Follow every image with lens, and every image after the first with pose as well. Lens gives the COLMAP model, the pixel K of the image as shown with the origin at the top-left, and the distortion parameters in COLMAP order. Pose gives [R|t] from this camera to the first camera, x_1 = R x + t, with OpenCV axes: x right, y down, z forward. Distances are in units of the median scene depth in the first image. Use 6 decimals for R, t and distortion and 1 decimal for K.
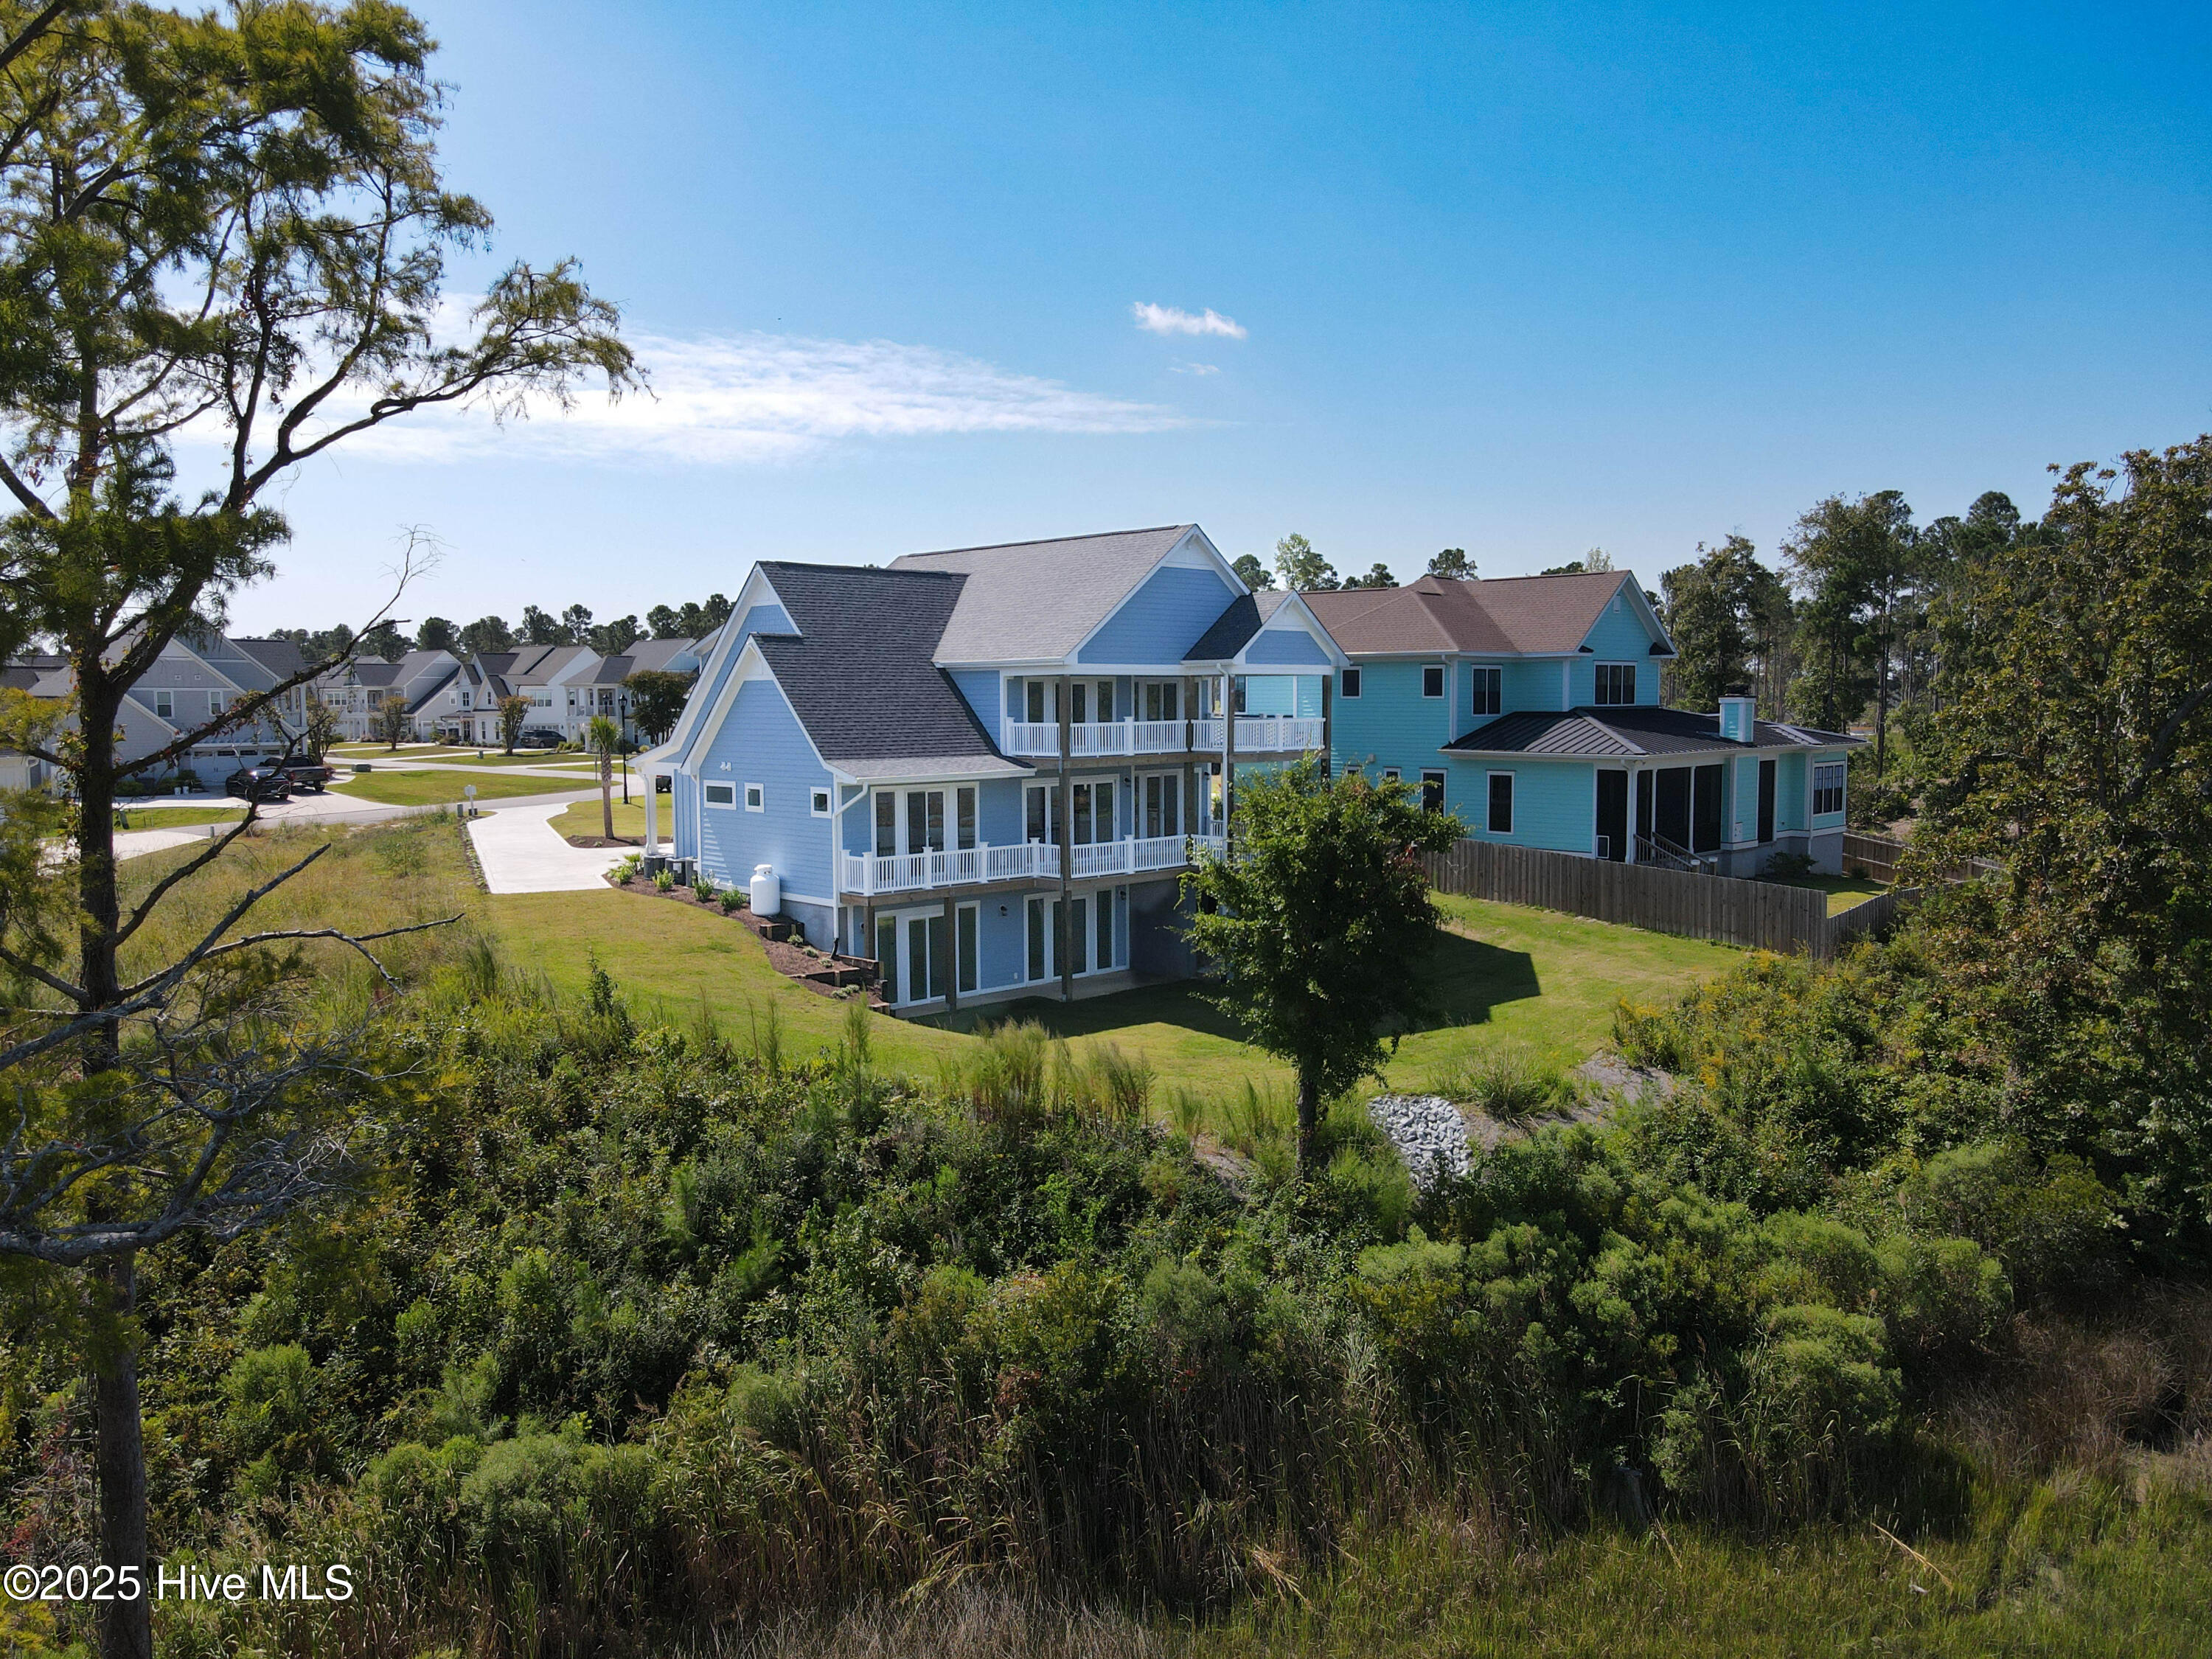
lens RADIAL K [[1628.4, 0, 1093.3], [0, 1628.4, 821.6], [0, 0, 1]] dist [-0.003580, 0.035669]
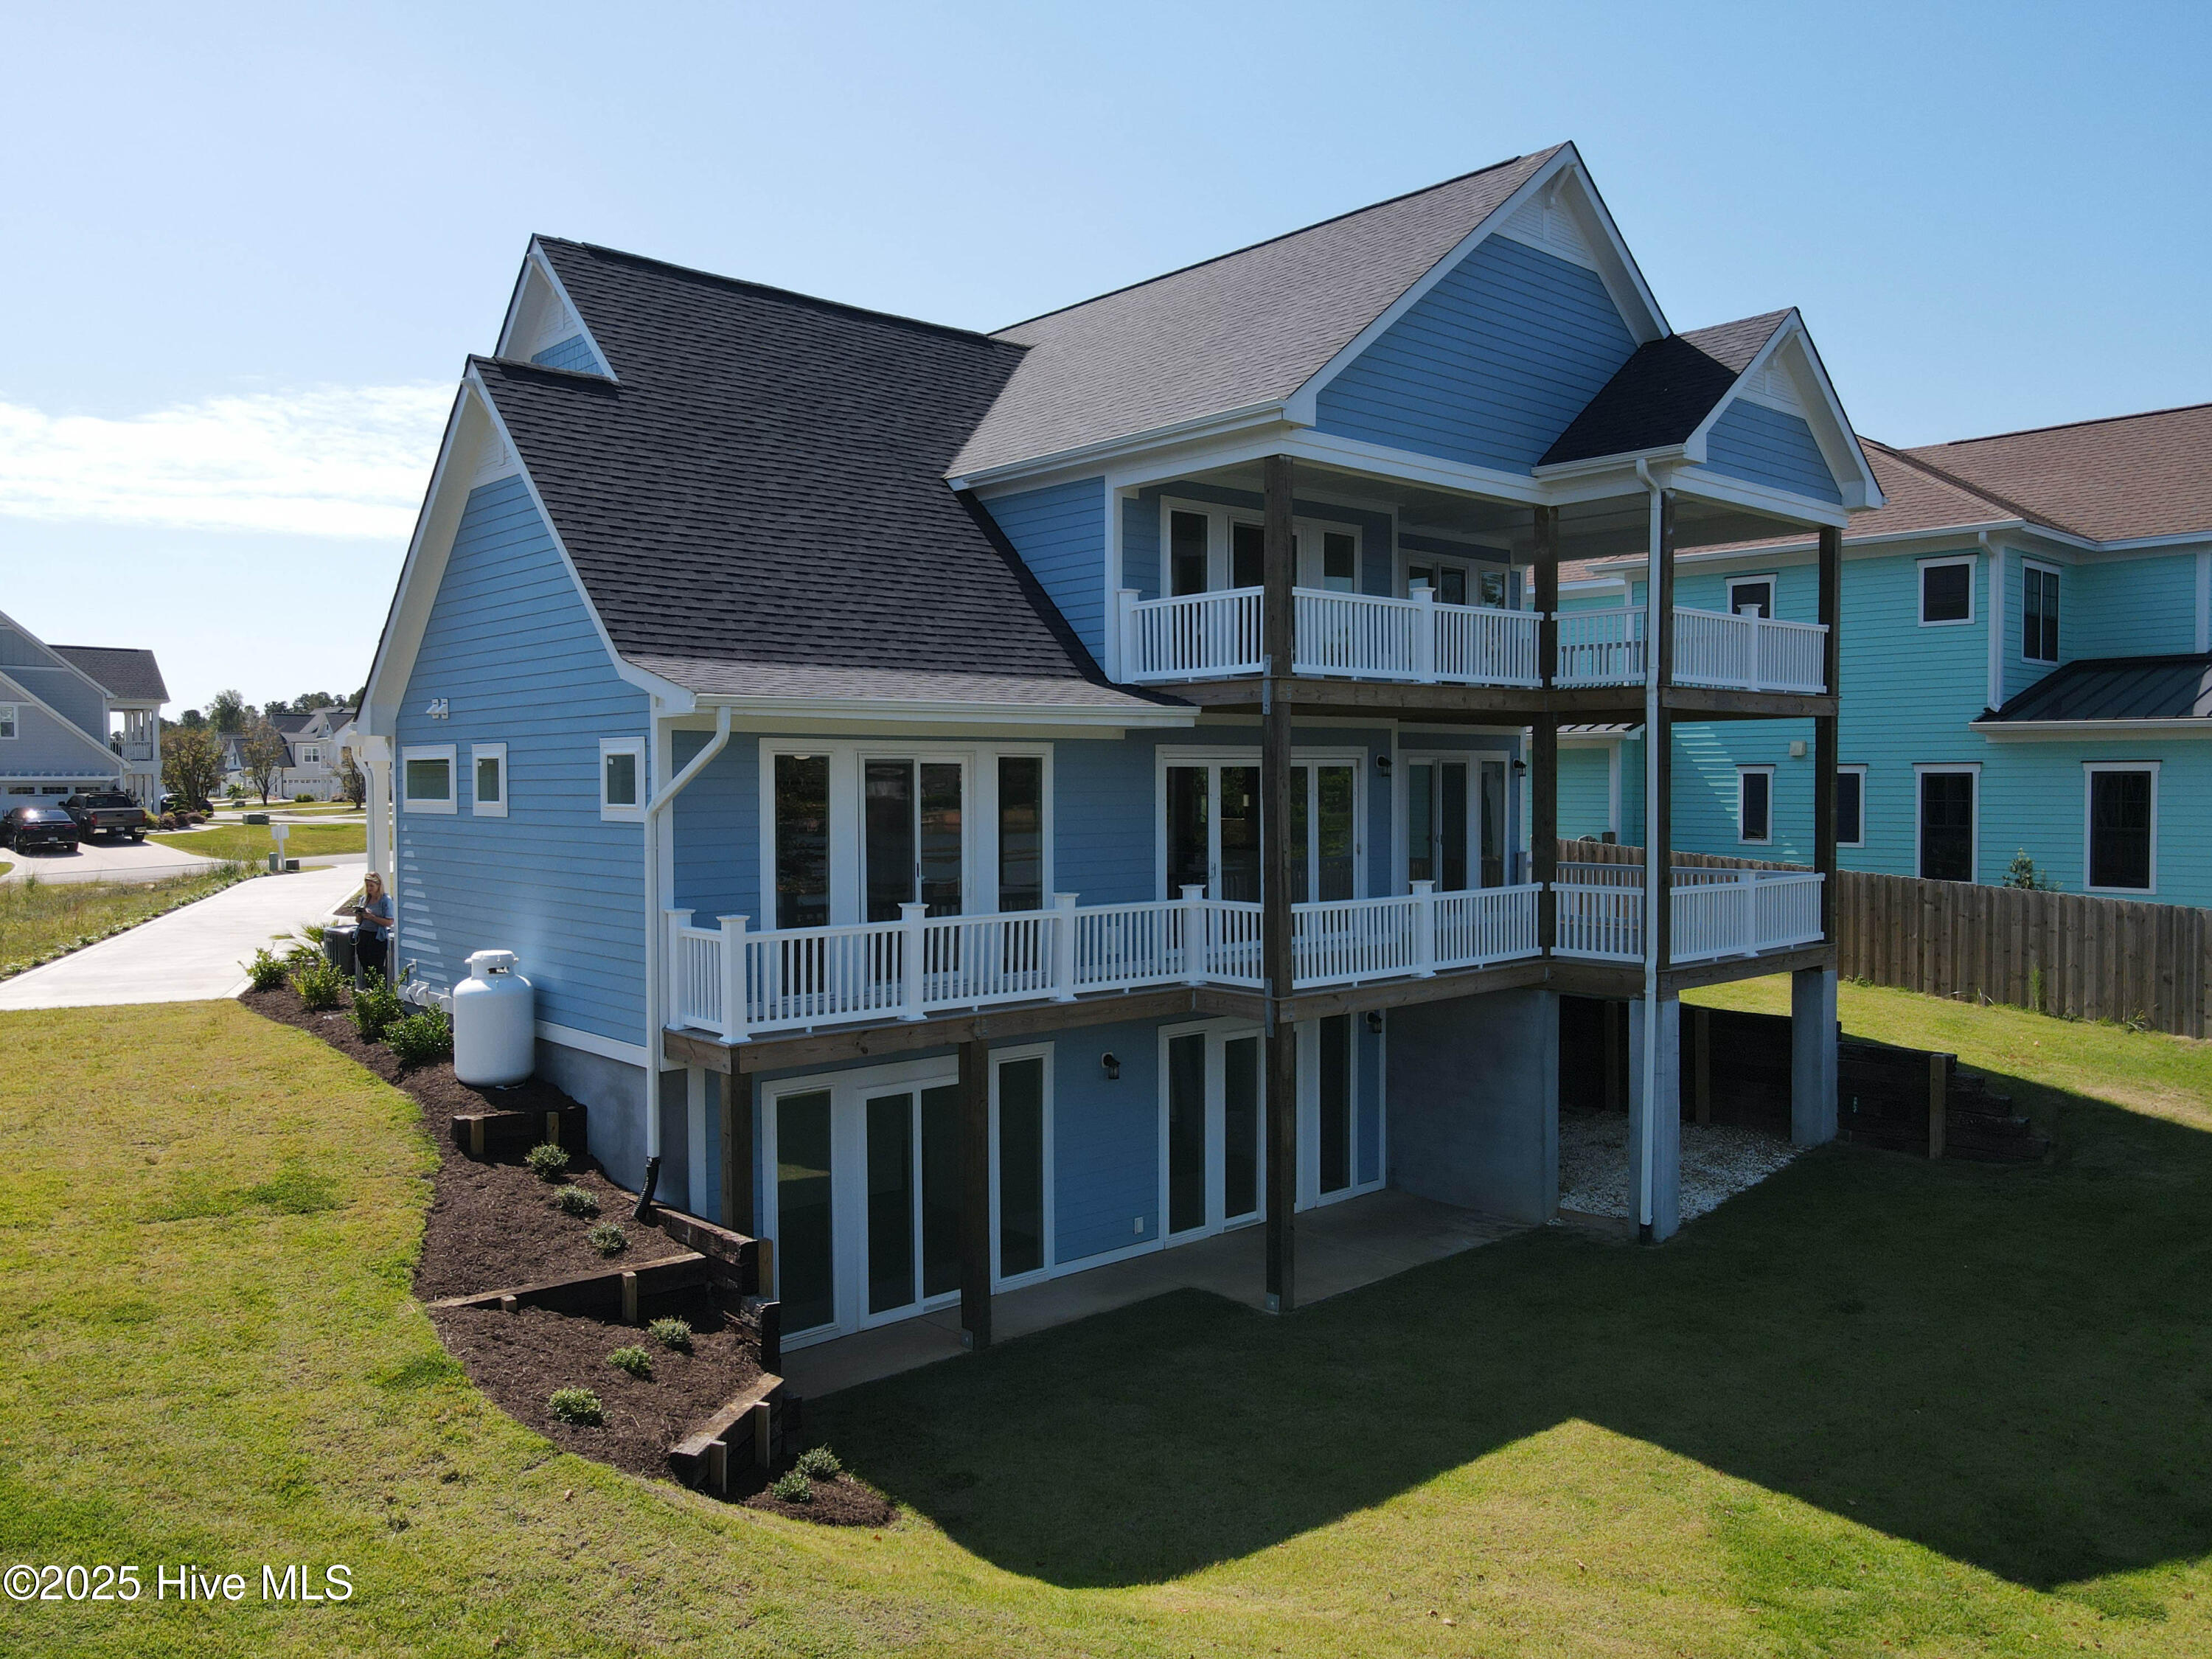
lens RADIAL K [[1625.9, 0, 1094.9], [0, 1625.9, 819.9], [0, 0, 1]] dist [0.012526, 0.003981]
pose [[0.999350, 0.002508, -0.035971, -0.044914], [-0.004340, 0.998692, -0.050953, 0.014208], [0.035796, 0.051076, 0.998053, 0.594714]]
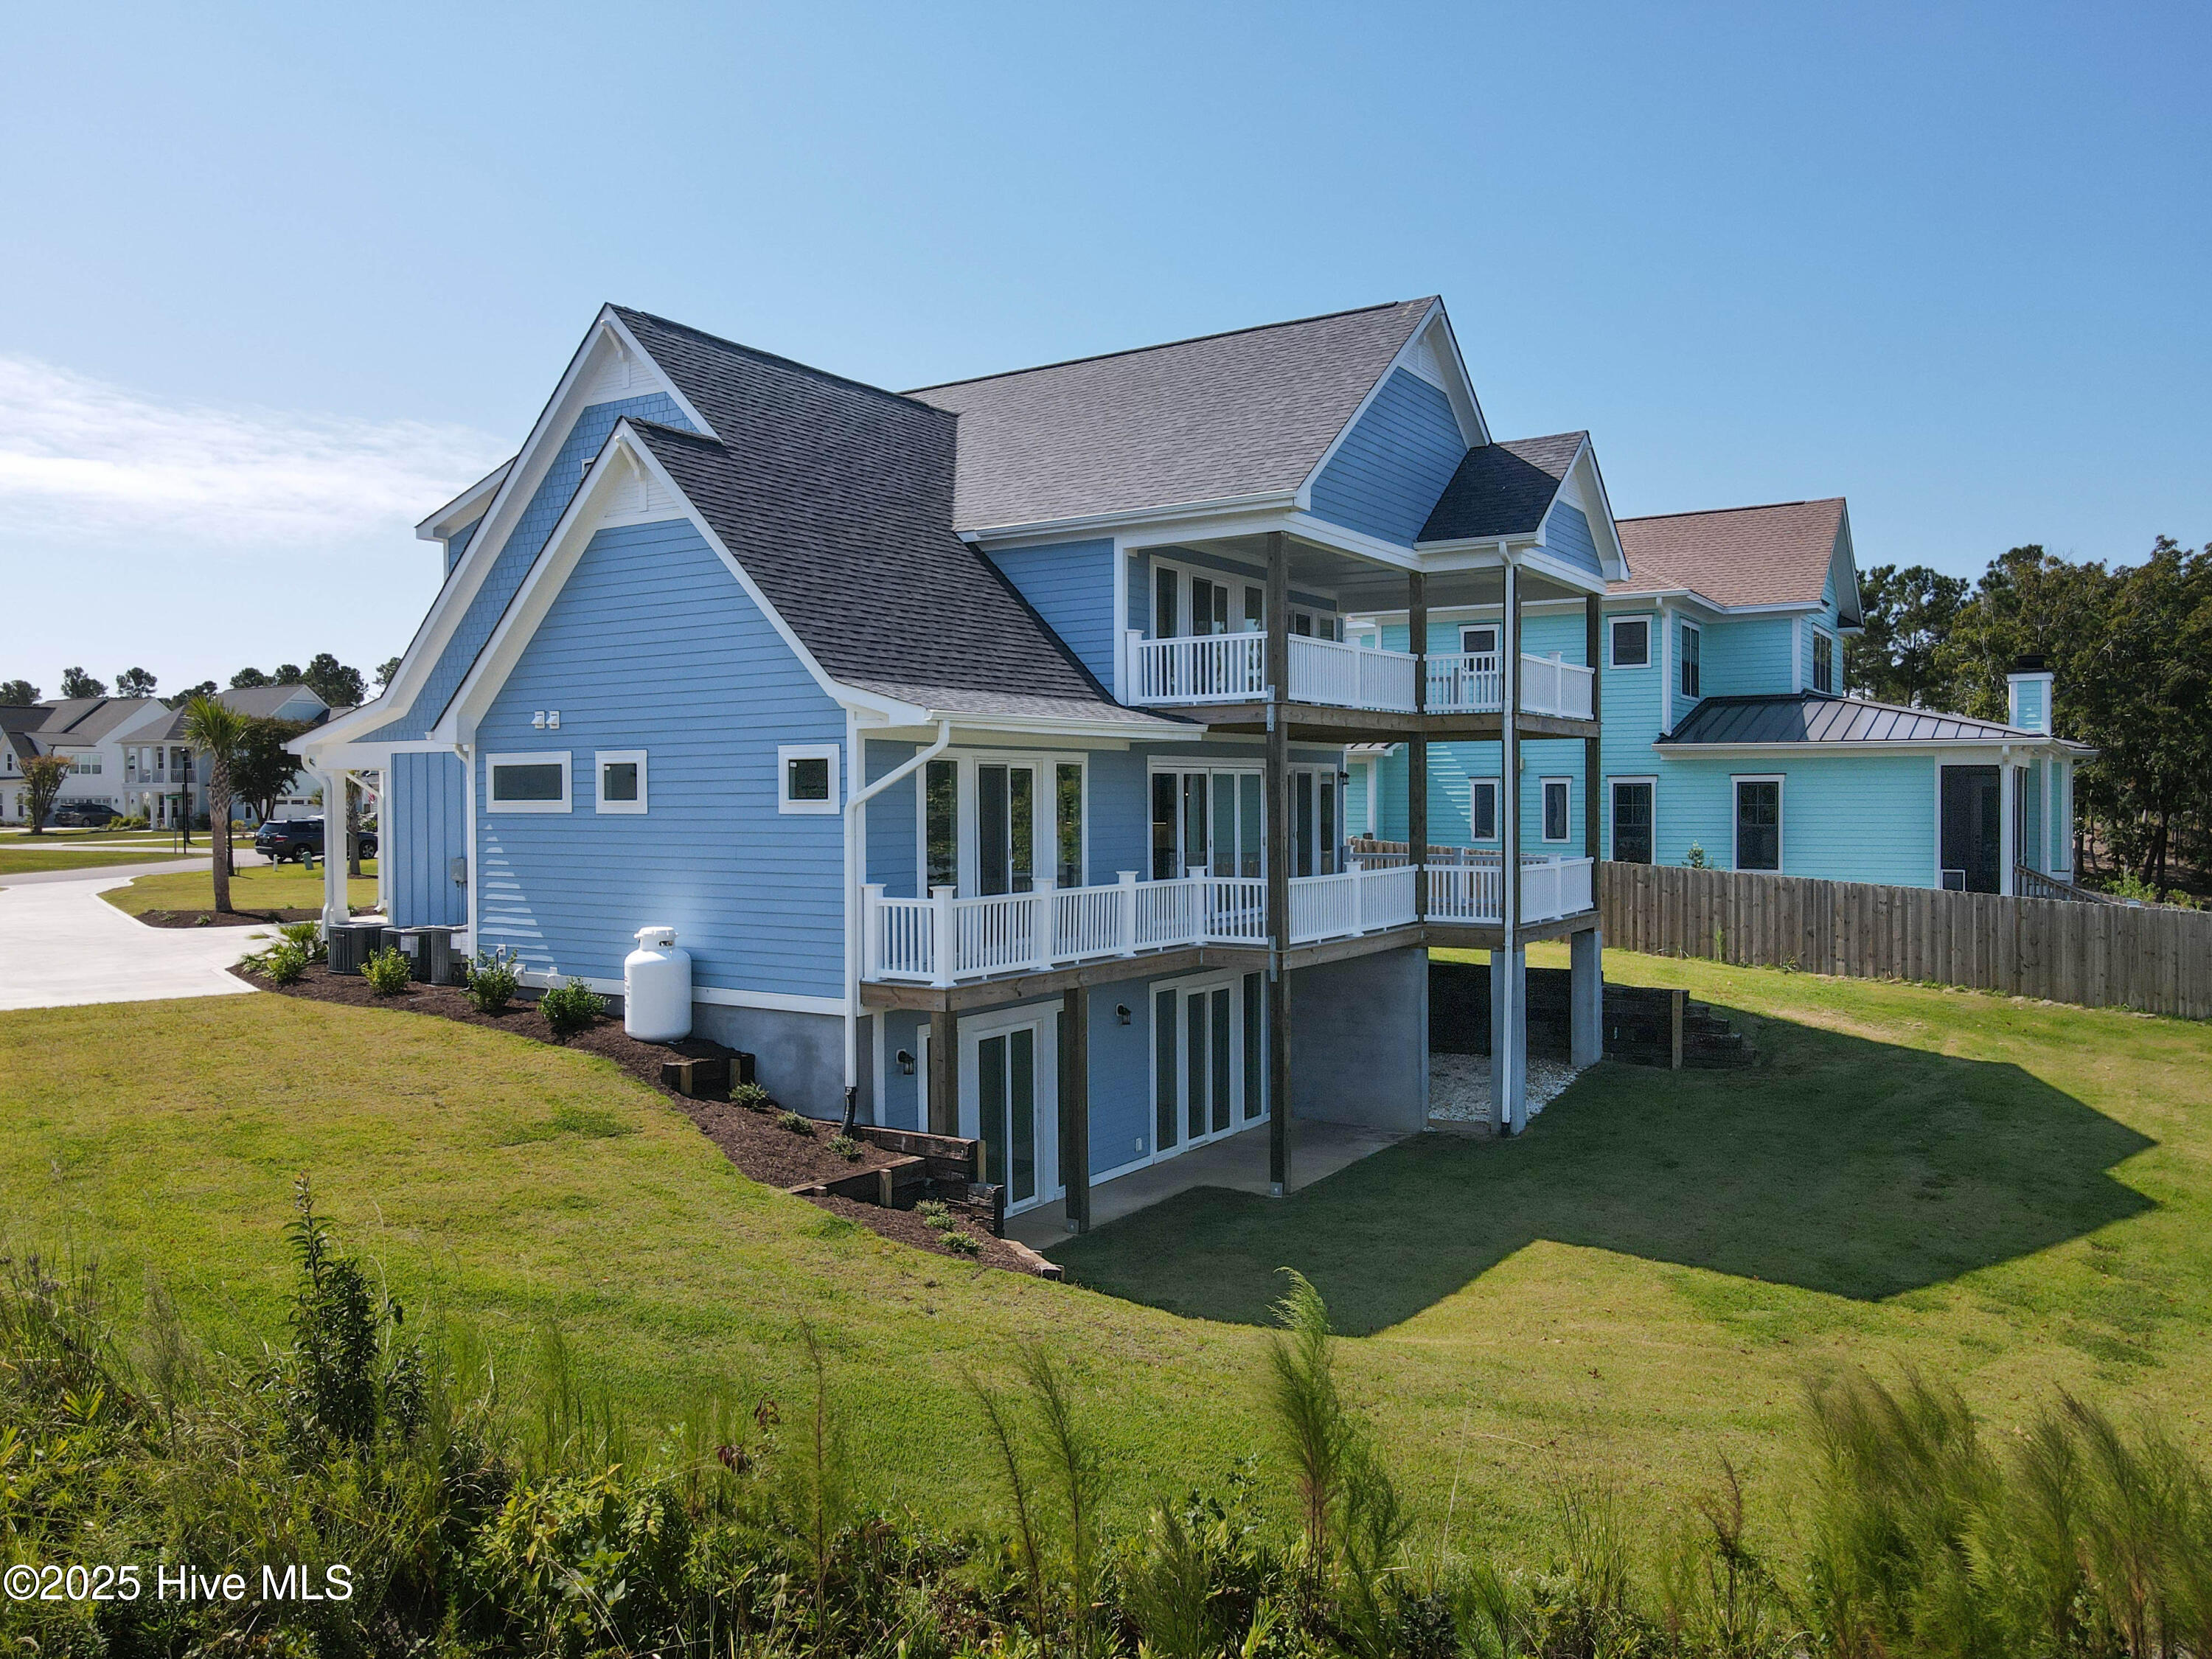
lens RADIAL K [[1628.4, 0, 1093.3], [0, 1628.4, 821.6], [0, 0, 1]] dist [-0.003580, 0.035669]
pose [[0.974255, -0.002831, 0.225430, -0.177692], [0.017048, 0.997983, -0.061142, 0.025978], [-0.224803, 0.063411, 0.972339, 0.513448]]
